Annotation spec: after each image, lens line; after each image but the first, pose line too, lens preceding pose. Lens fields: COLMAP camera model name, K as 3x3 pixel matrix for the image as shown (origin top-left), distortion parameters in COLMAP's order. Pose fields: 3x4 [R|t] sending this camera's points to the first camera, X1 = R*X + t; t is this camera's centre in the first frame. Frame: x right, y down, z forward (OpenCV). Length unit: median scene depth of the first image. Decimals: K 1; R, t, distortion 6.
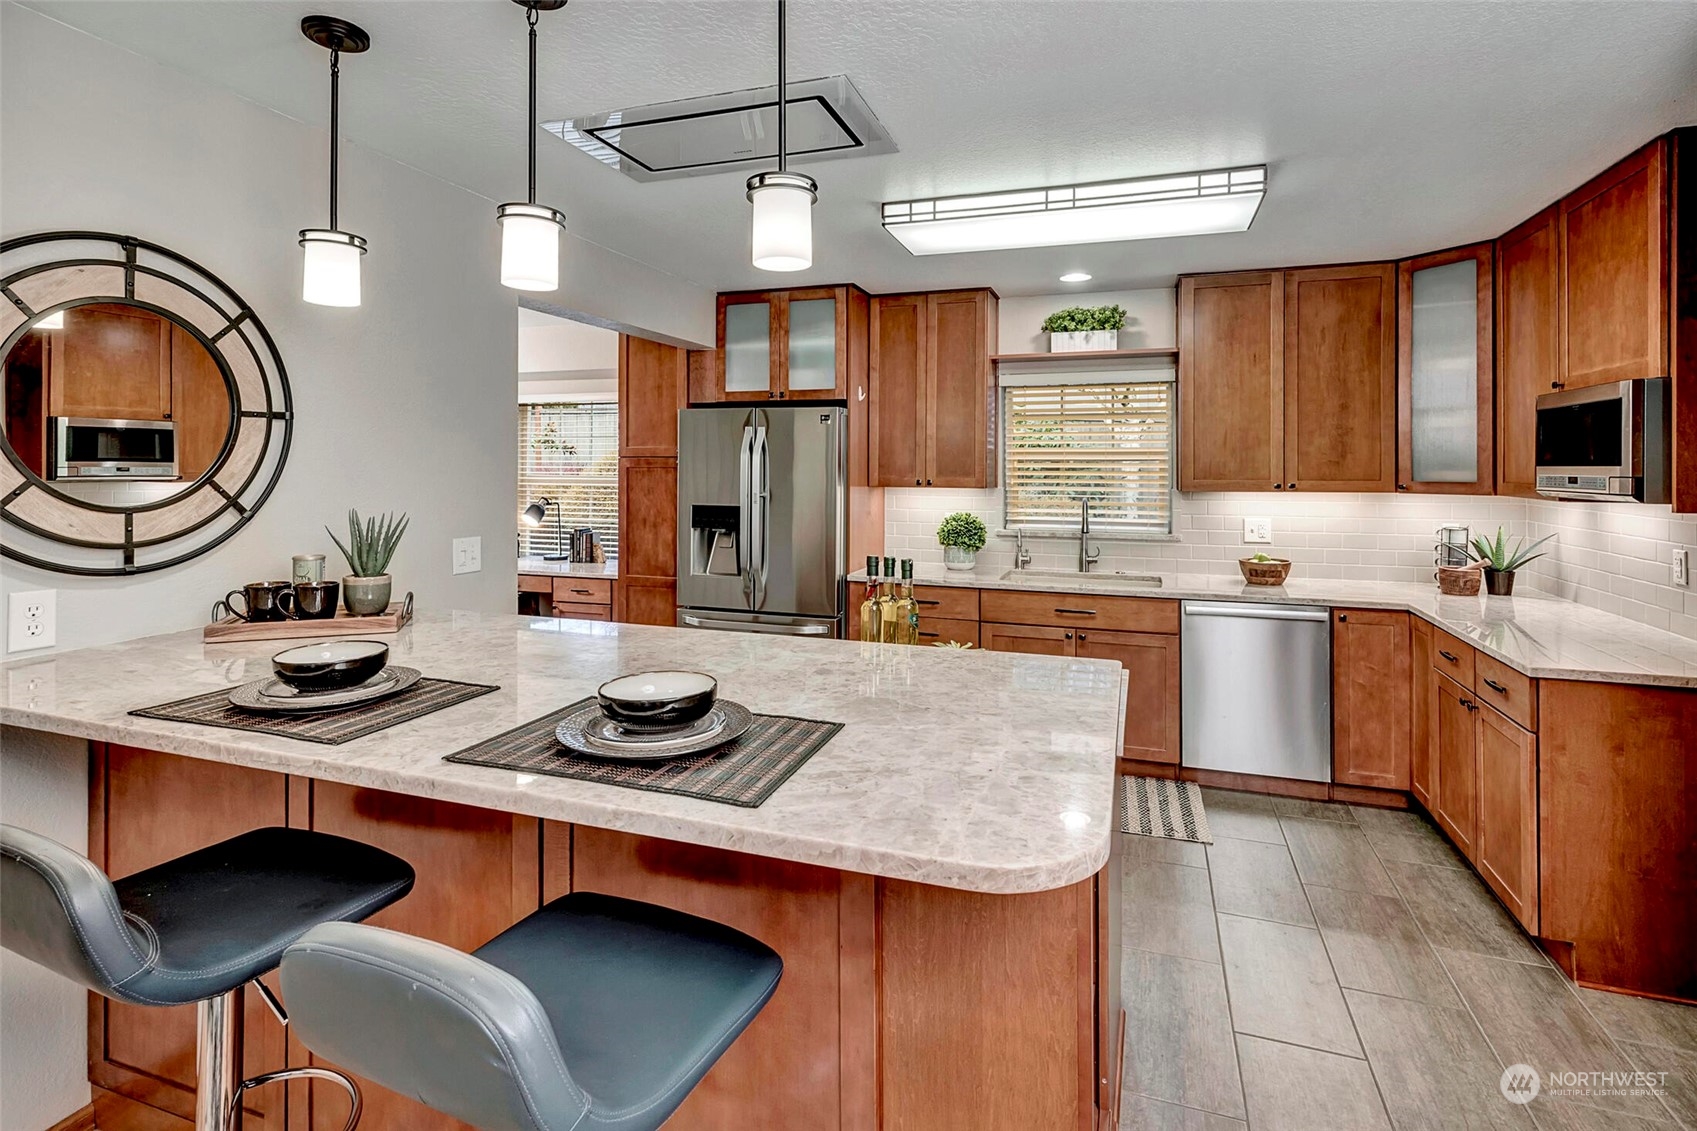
lens RADIAL K [[831.4, 0, 838.0], [0, 831.4, 465.1], [0, 0, 1]] dist [0.003148, 0.000084]
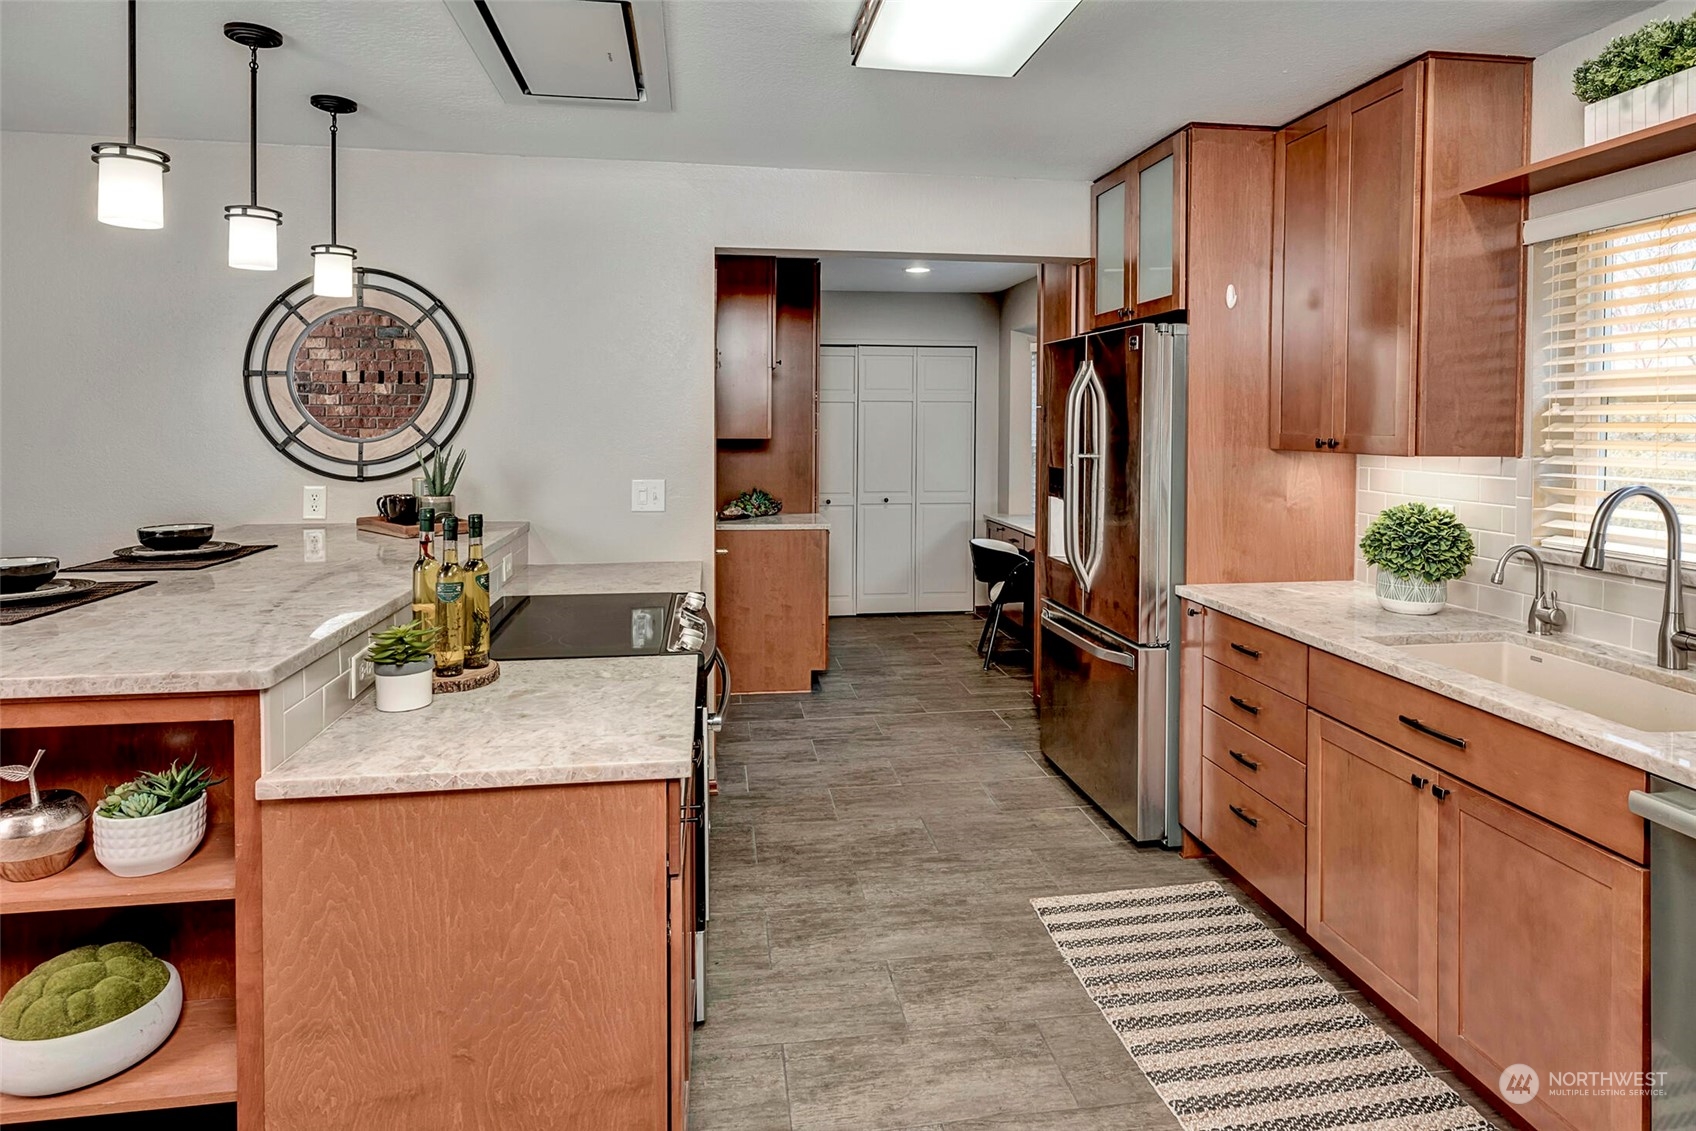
lens RADIAL K [[938.0, 0, 844.7], [0, 938.0, 440.3], [0, 0, 1]] dist [0.004851, 0.000612]
pose [[0.477985, 0.017621, -0.878191, 0.577439], [-0.001882, 0.999817, 0.019038, 0.008912], [0.878366, -0.007447, 0.477930, 0.477271]]
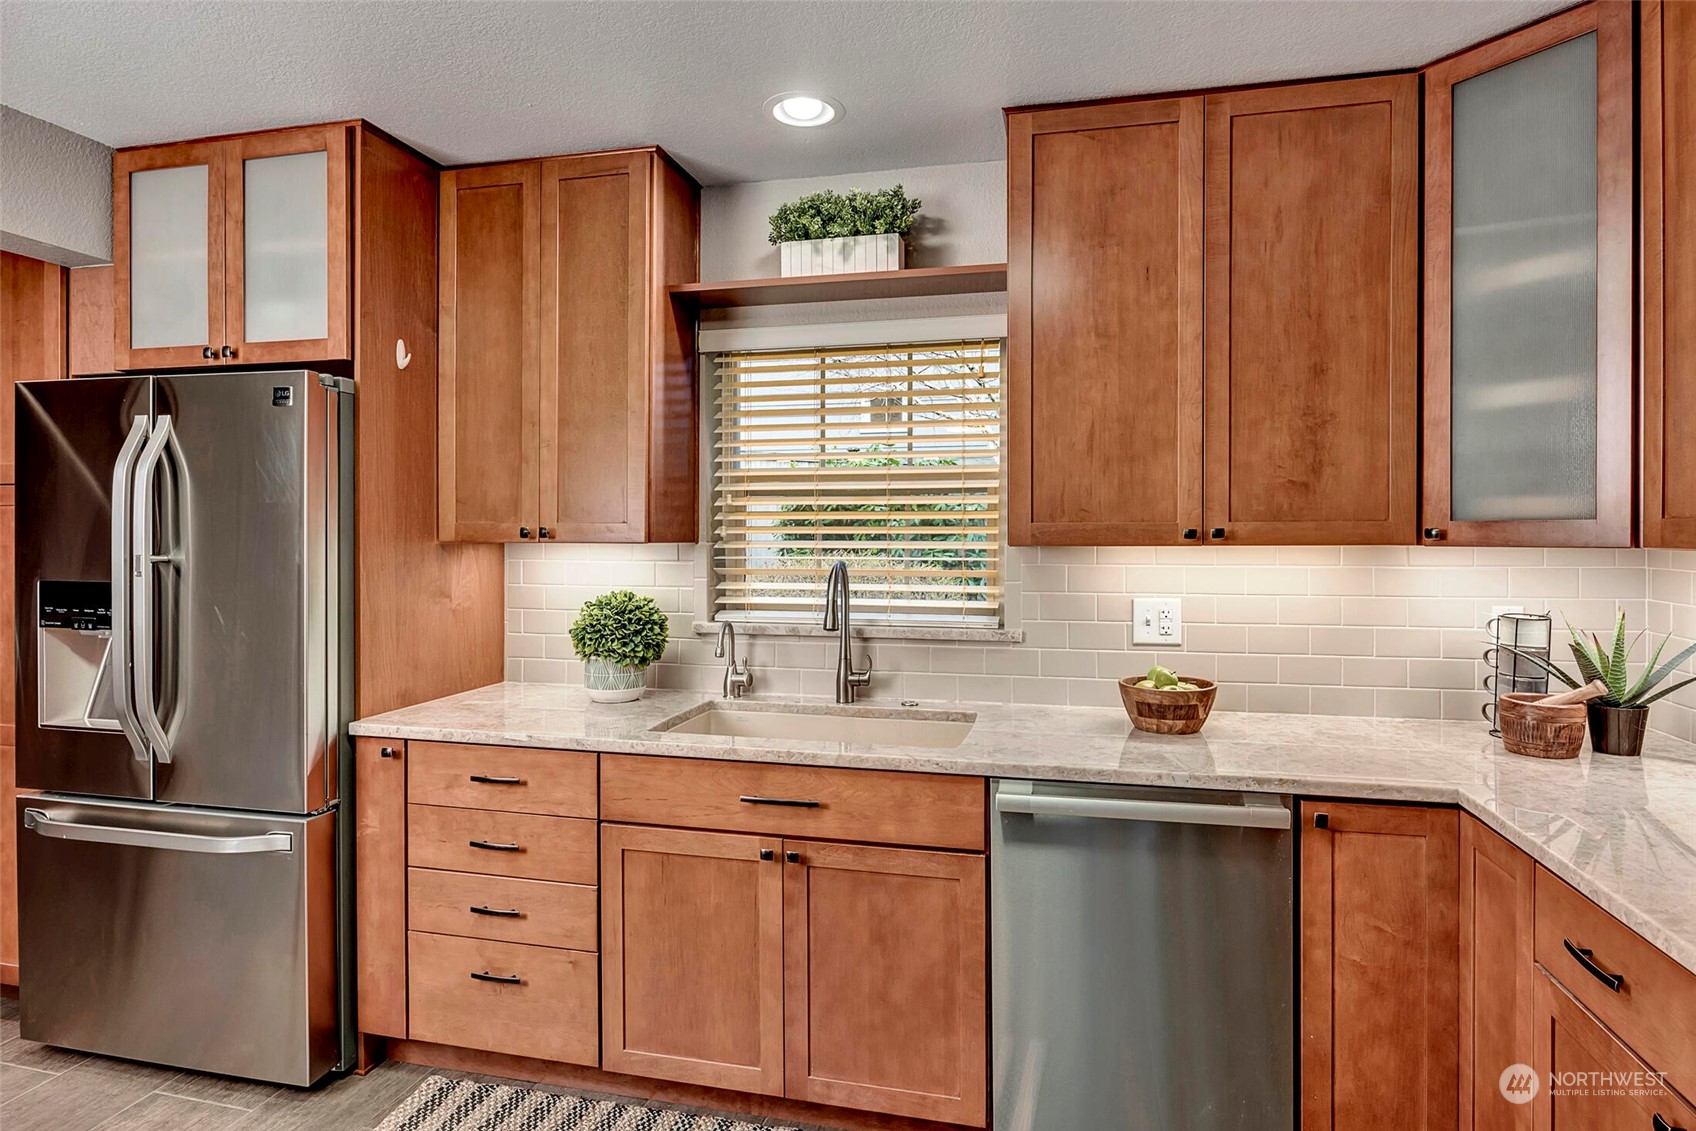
lens RADIAL K [[914.1, 0, 860.5], [0, 914.1, 542.8], [0, 0, 1]] dist [-0.010632, -0.000451]
pose [[0.993289, -0.001871, 0.115647, 0.271855], [0.000639, 0.999943, 0.010693, 0.024758], [-0.115660, -0.010548, 0.993233, 0.486209]]
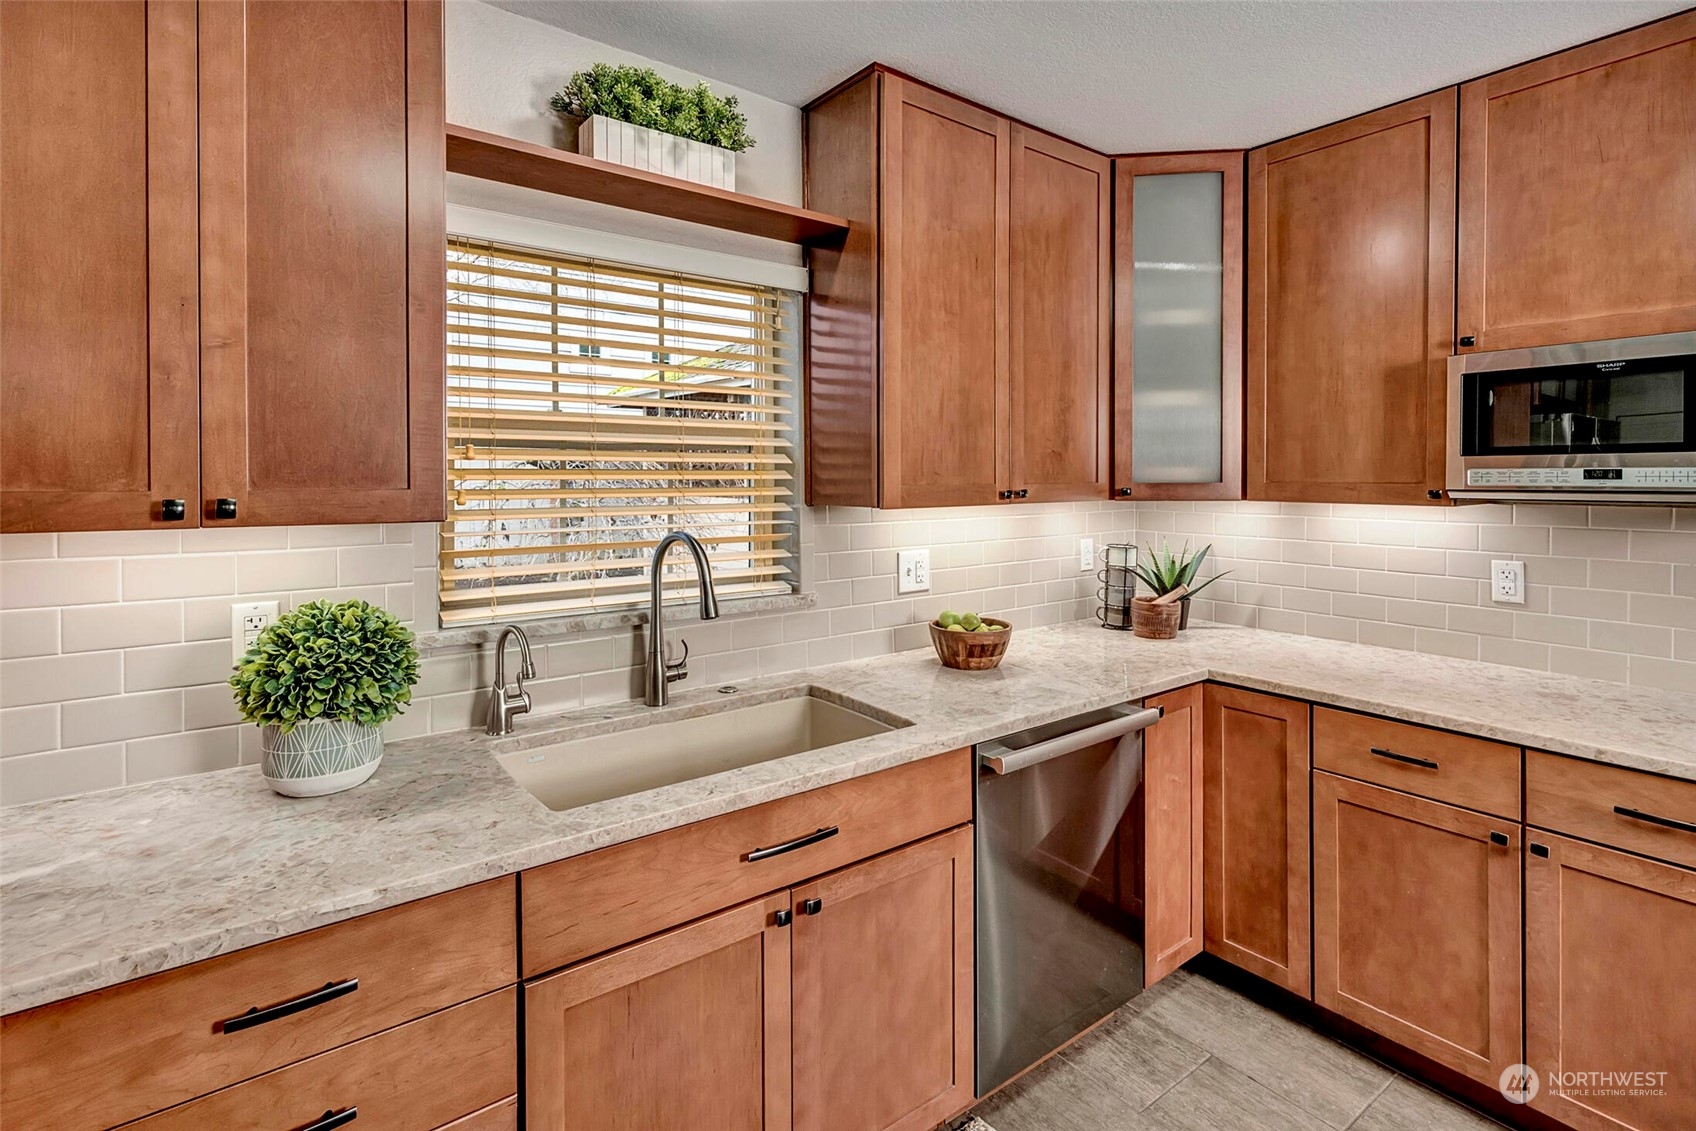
lens RADIAL K [[816.2, 0, 847.4], [0, 816.2, 487.4], [0, 0, 1]] dist [0.002525, -0.000072]
pose [[0.539646, -0.013608, 0.841782, -0.004252], [0.001158, 0.999880, 0.015421, 0.011815], [-0.841891, -0.007347, 0.539597, 0.785337]]
